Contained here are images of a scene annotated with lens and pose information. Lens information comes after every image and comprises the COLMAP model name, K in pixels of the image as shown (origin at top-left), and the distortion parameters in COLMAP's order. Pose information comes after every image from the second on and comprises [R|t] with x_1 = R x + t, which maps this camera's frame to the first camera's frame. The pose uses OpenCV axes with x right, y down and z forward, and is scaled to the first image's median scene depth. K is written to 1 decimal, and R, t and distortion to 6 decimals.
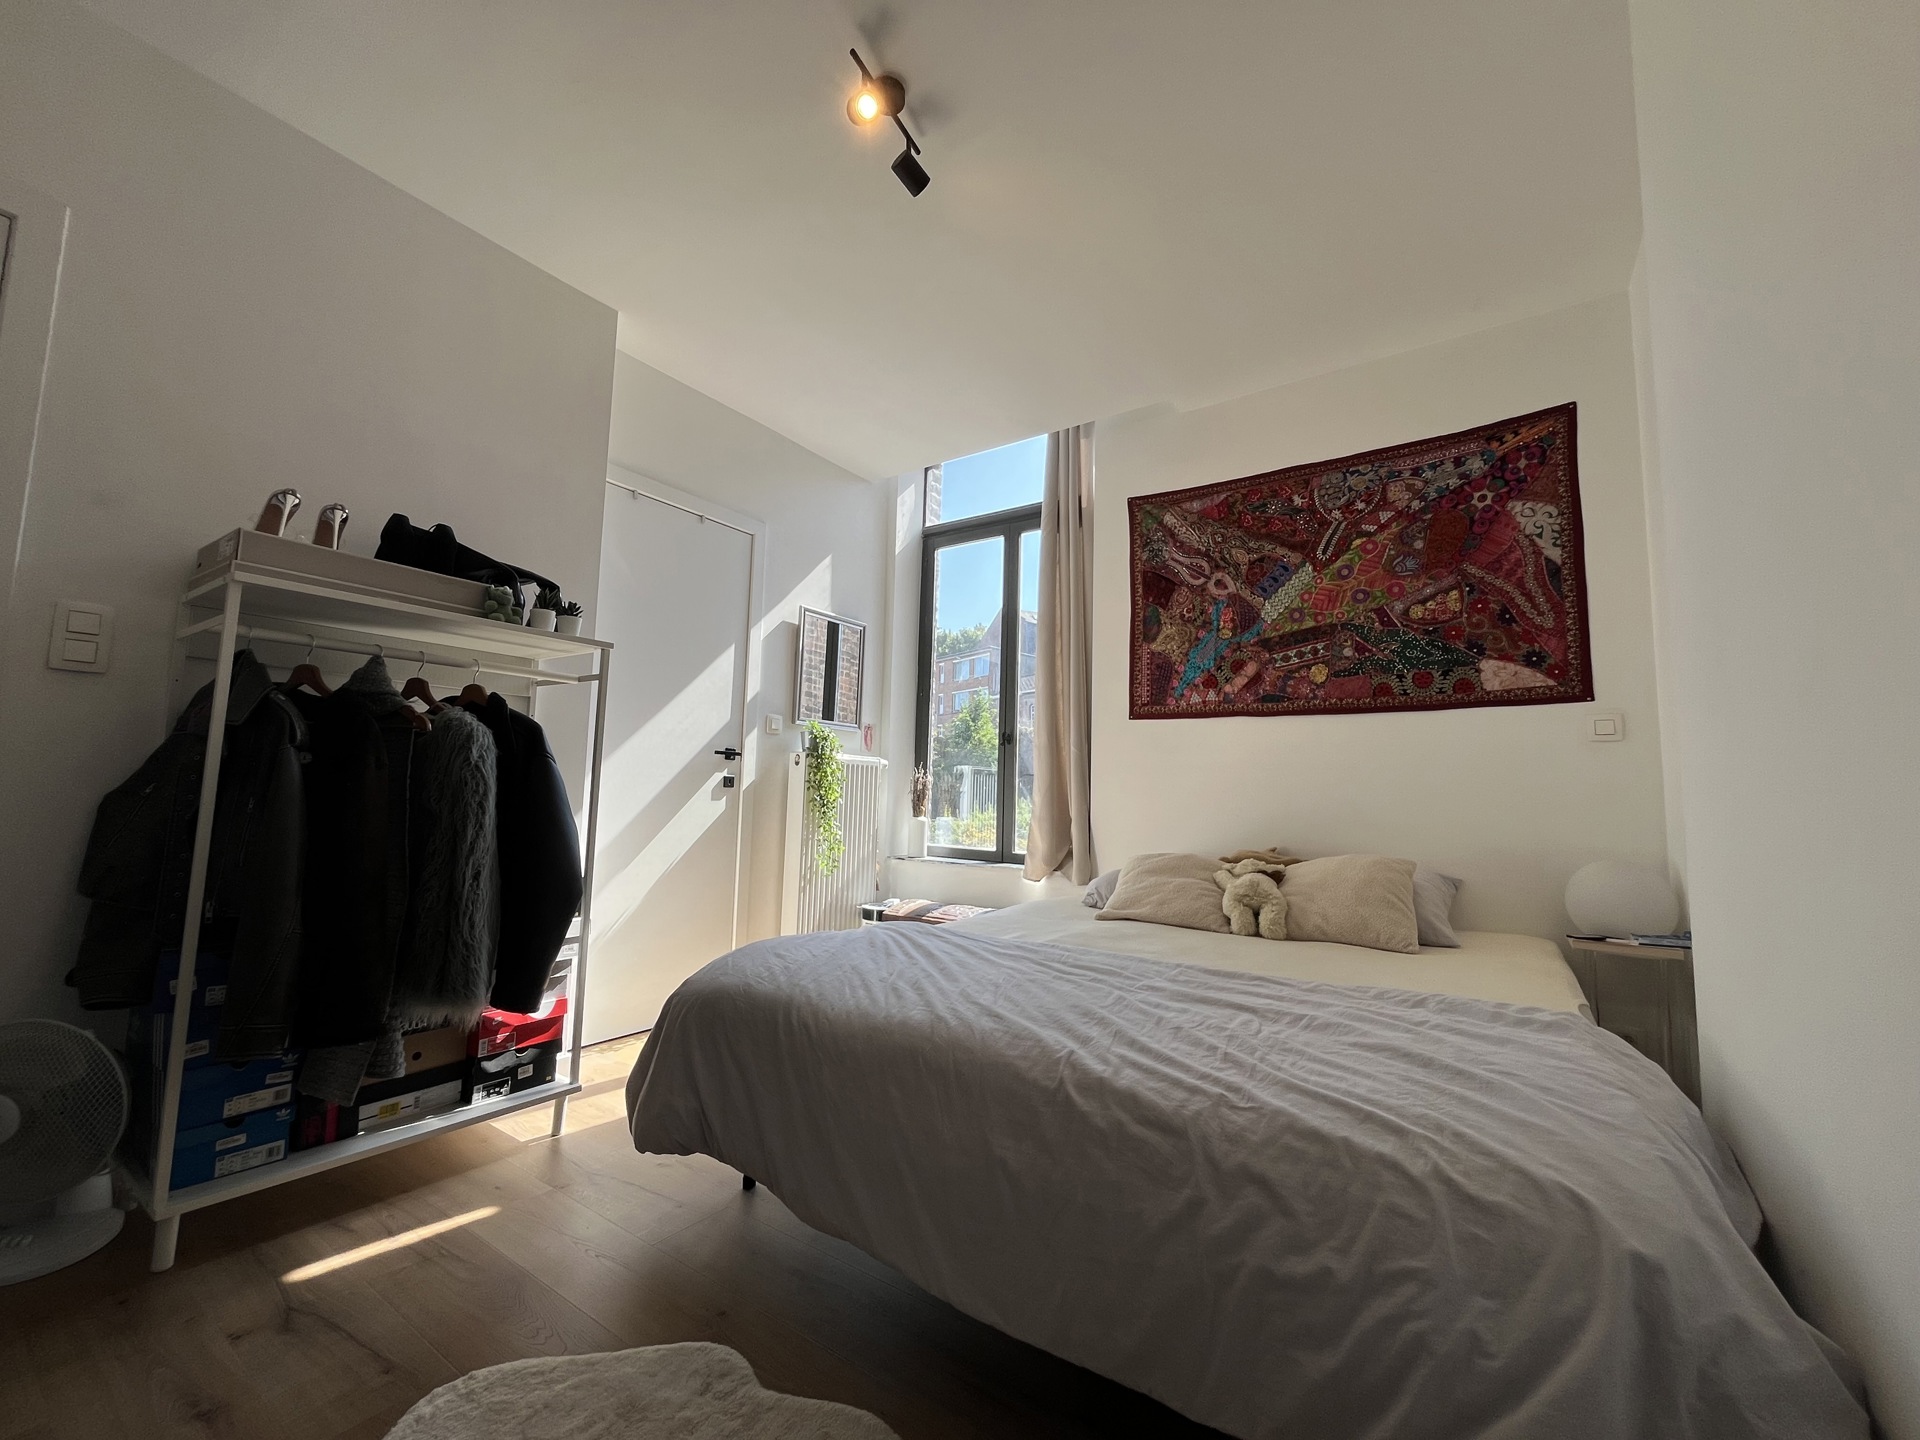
lens RADIAL K [[769.5, 0, 955.1], [0, 769.5, 718.1], [0, 0, 1]] dist [-0.001672, -0.000329]
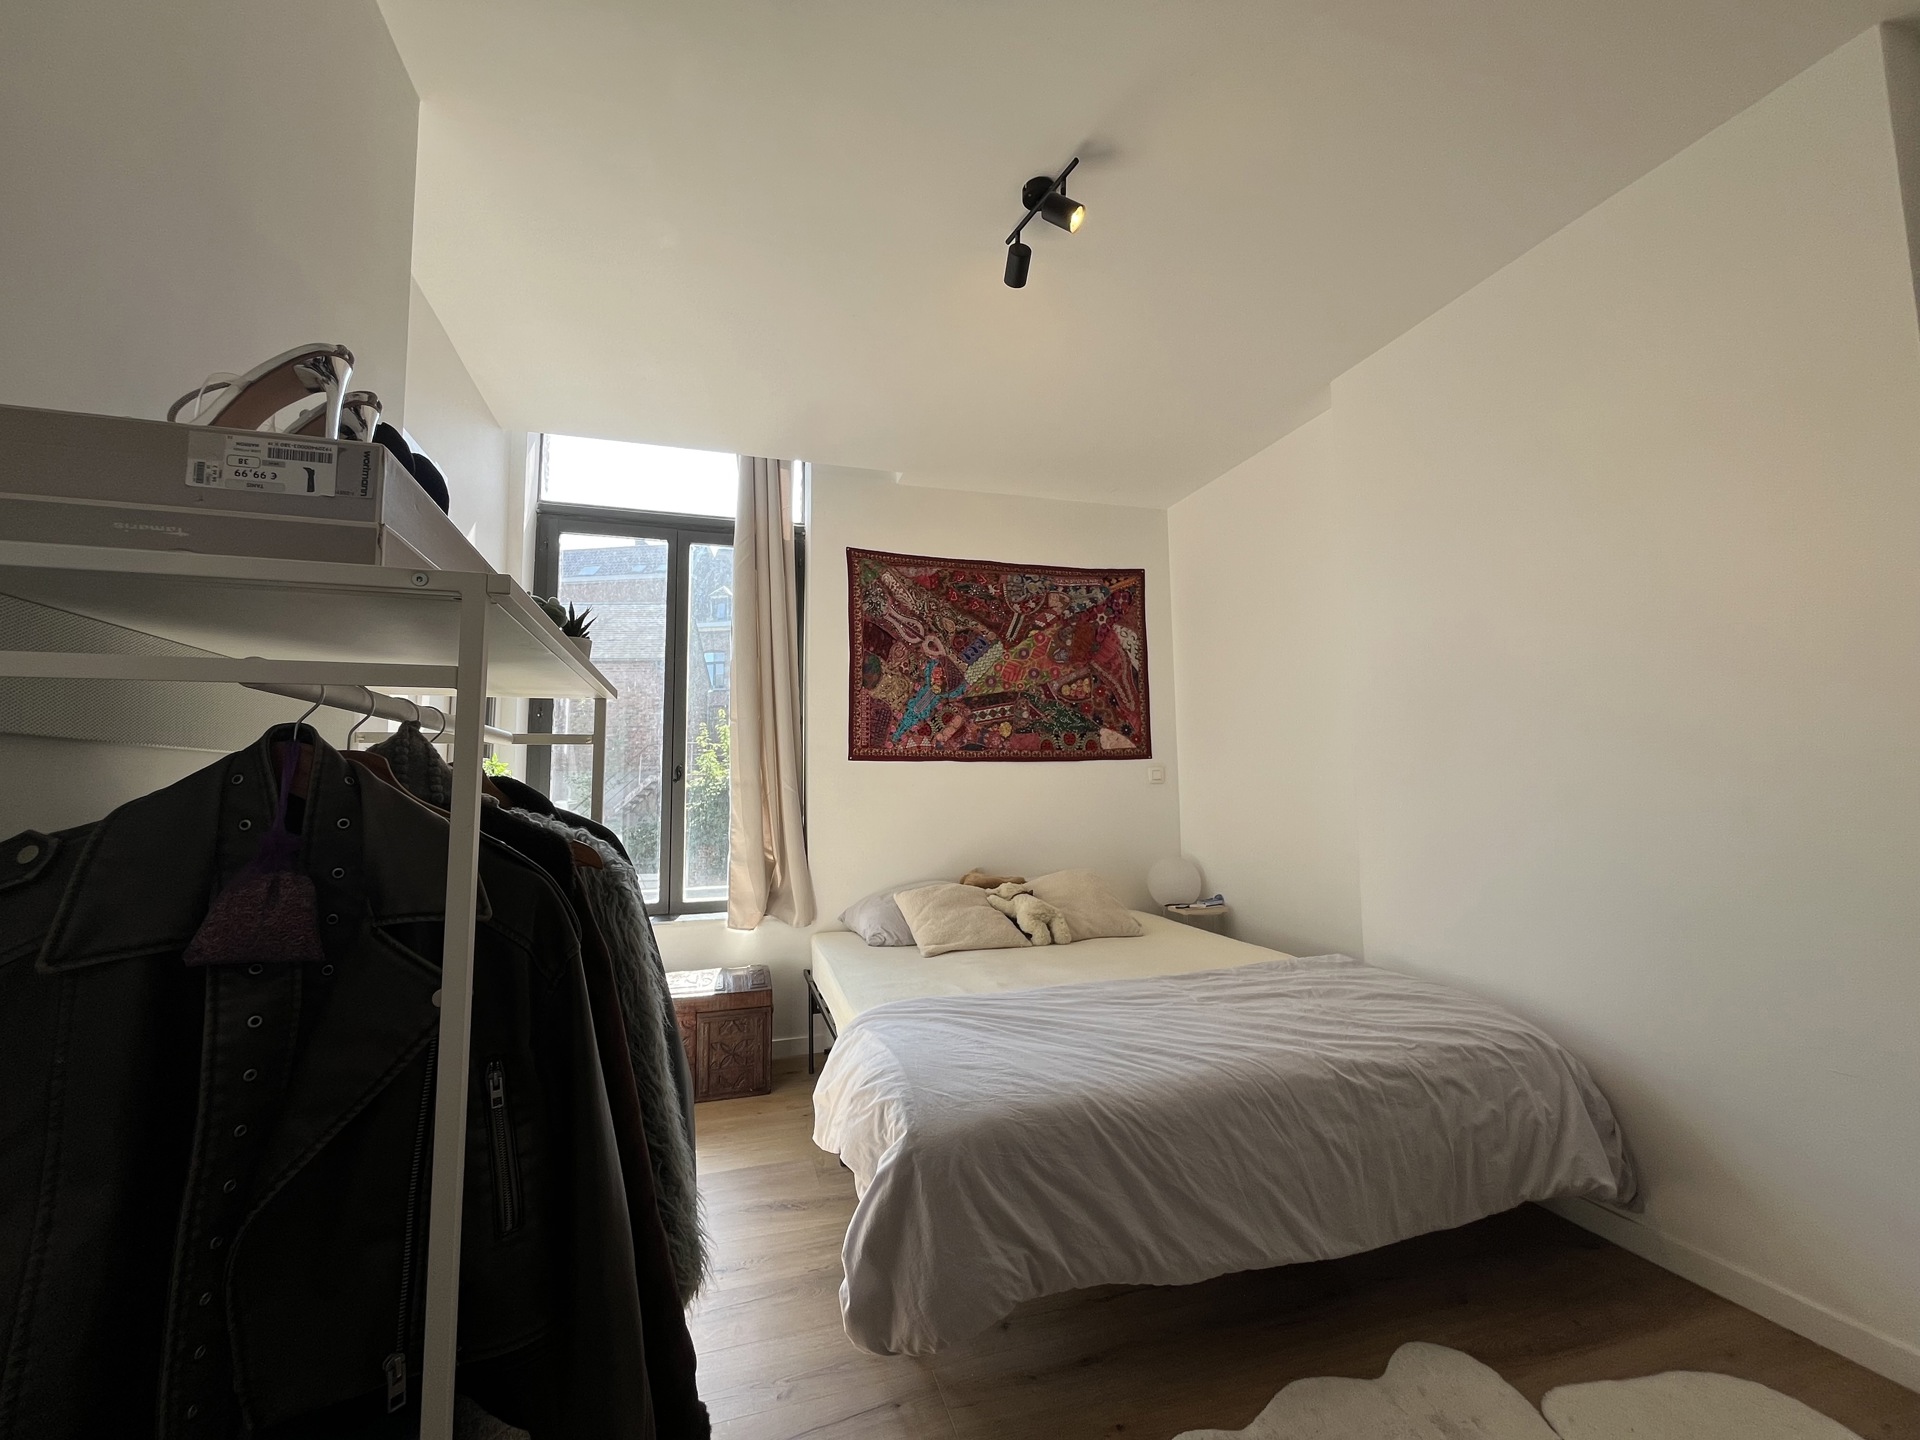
lens RADIAL K [[769.5, 0, 955.1], [0, 769.5, 718.1], [0, 0, 1]] dist [-0.001672, -0.000329]
pose [[0.616179, 0.038181, 0.786680, -0.601750], [-0.048313, 0.998776, -0.010634, -0.060277], [-0.786123, -0.031455, 0.617269, 0.279752]]
